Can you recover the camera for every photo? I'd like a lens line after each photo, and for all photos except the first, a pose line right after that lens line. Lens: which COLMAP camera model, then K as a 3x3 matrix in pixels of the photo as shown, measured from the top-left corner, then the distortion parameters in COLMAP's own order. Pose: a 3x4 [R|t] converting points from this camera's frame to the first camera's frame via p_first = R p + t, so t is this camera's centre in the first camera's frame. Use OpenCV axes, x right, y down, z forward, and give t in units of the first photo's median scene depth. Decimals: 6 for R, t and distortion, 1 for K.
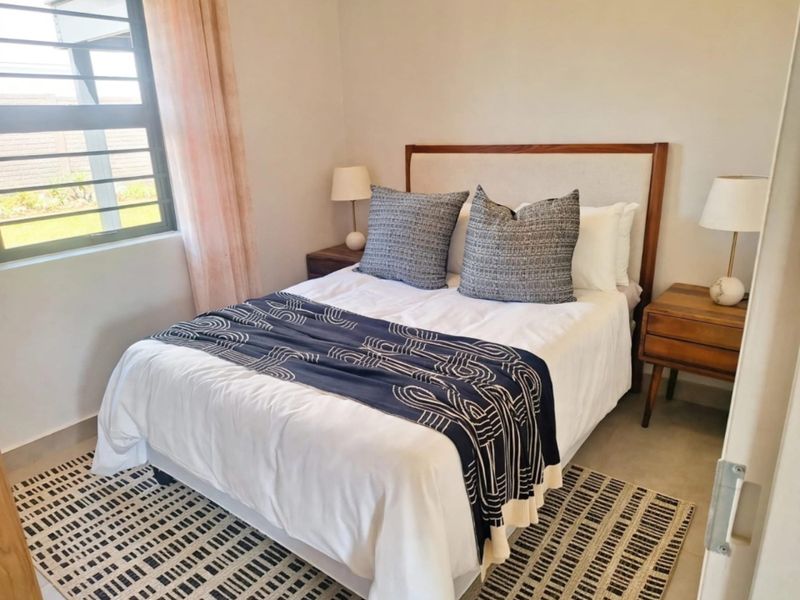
lens RADIAL K [[562.7, 0, 395.6], [0, 562.7, 311.8], [0, 0, 1]] dist [0.028546, -0.033048]
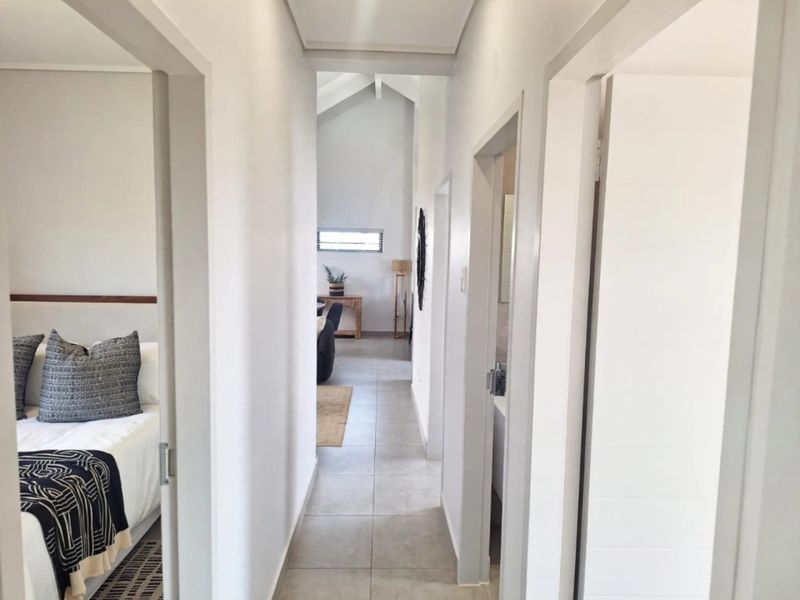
lens RADIAL K [[562.7, 0, 395.6], [0, 562.7, 311.8], [0, 0, 1]] dist [0.028546, -0.033048]
pose [[0.782357, -0.010837, 0.622736, -0.051163], [0.155080, 0.971749, -0.177919, 0.103070], [-0.603215, 0.235770, 0.761935, -0.558174]]
